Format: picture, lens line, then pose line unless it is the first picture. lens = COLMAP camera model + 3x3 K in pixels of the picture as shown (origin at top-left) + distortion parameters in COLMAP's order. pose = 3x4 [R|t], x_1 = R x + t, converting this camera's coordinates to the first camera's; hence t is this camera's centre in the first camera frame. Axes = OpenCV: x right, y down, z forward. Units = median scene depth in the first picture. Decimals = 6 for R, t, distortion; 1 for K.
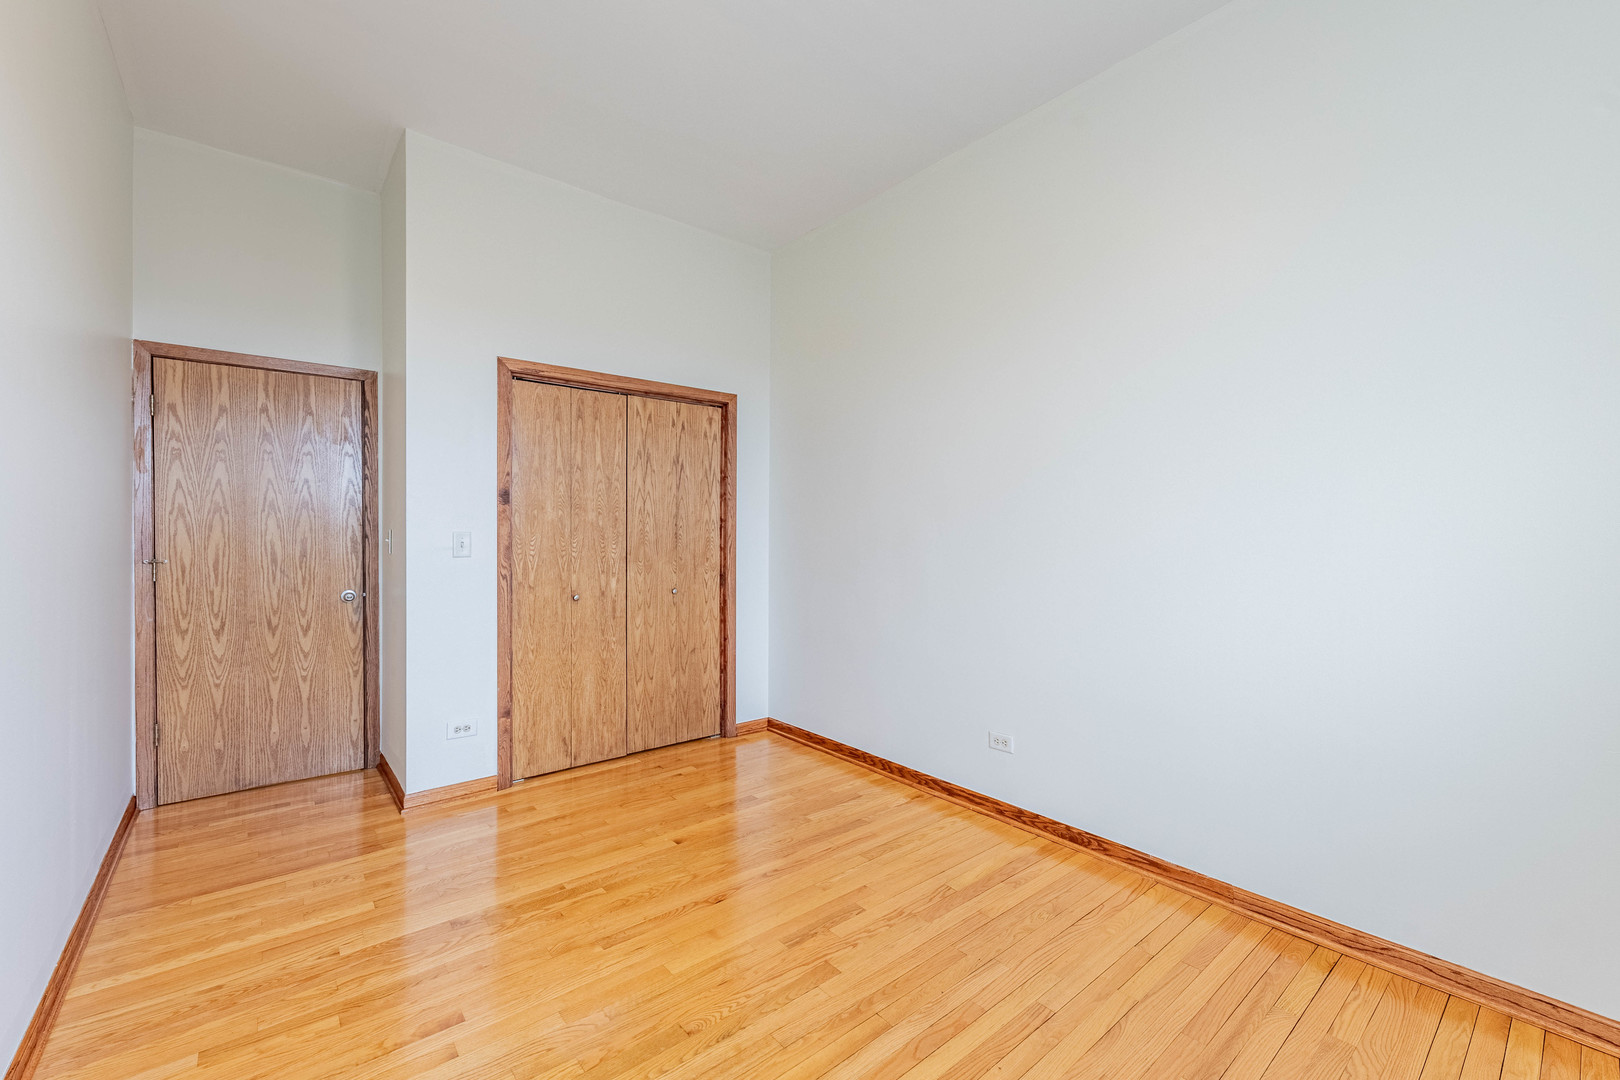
lens RADIAL K [[662.6, 0, 787.3], [0, 662.6, 536.2], [0, 0, 1]] dist [-0.001694, -0.000258]
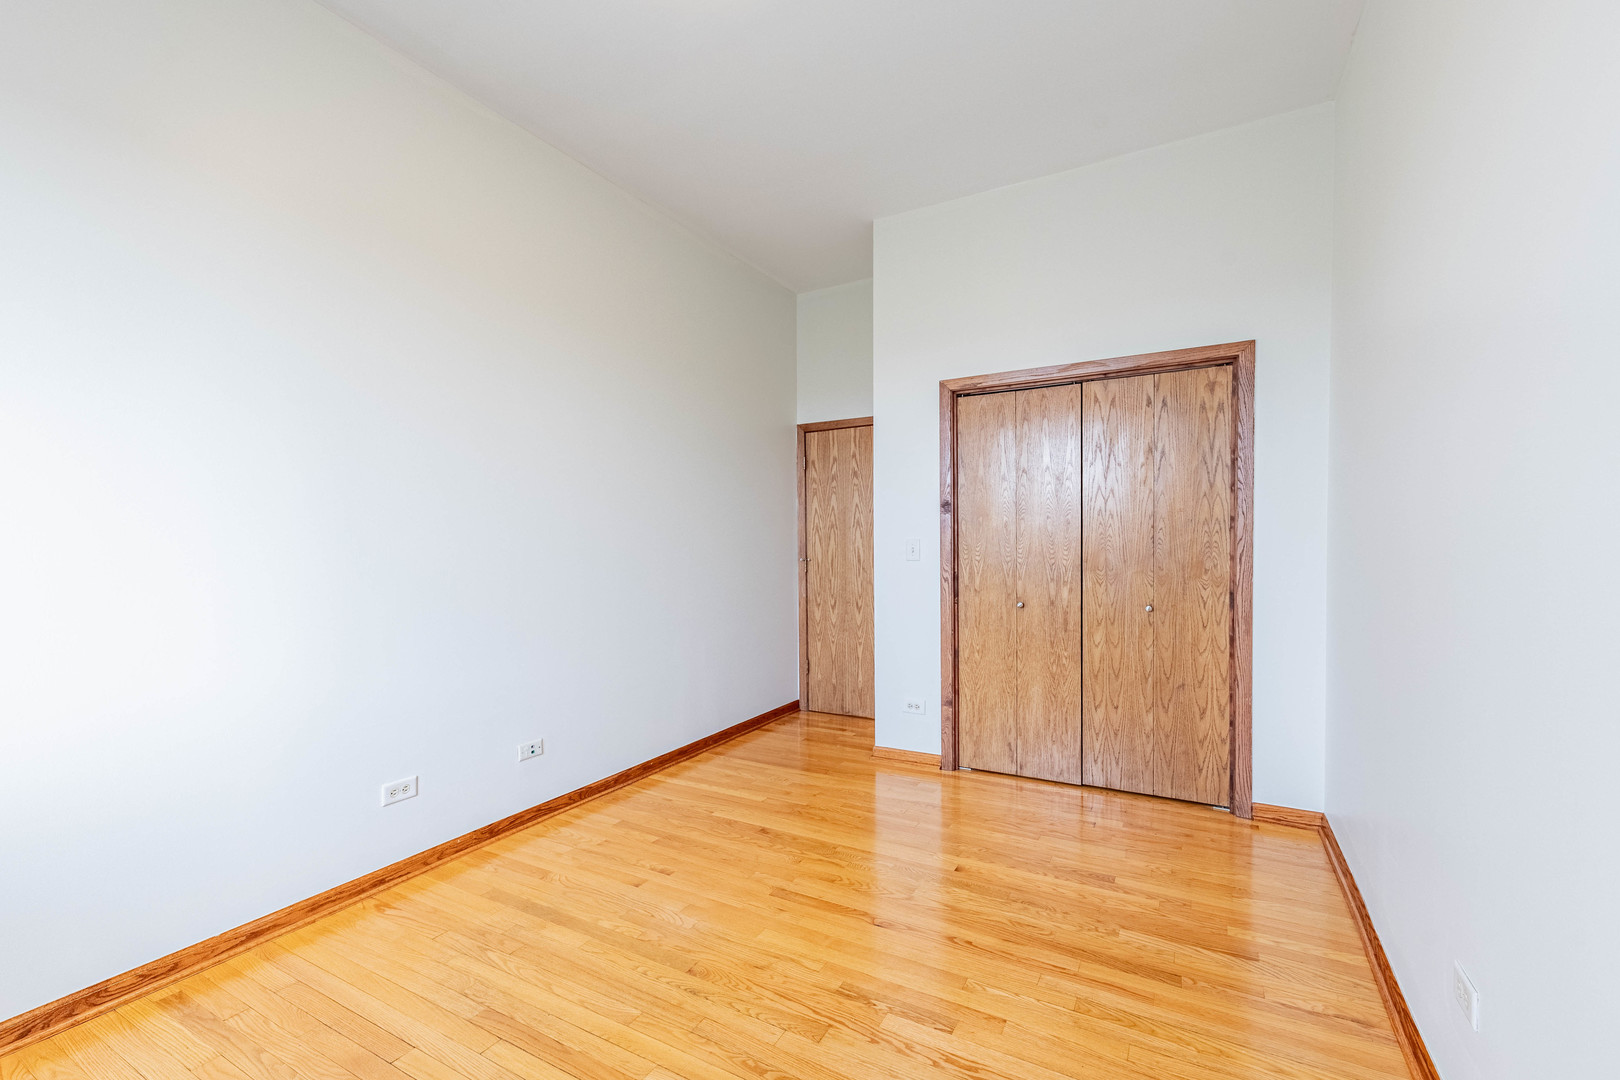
lens RADIAL K [[654.6, 0, 831.2], [0, 654.6, 554.2], [0, 0, 1]] dist [0.000079, -0.002999]
pose [[0.394932, 0.010424, -0.918651, 0.478812], [0.008746, 0.999848, 0.015105, 0.000928], [0.918669, -0.014000, 0.394780, 0.375159]]
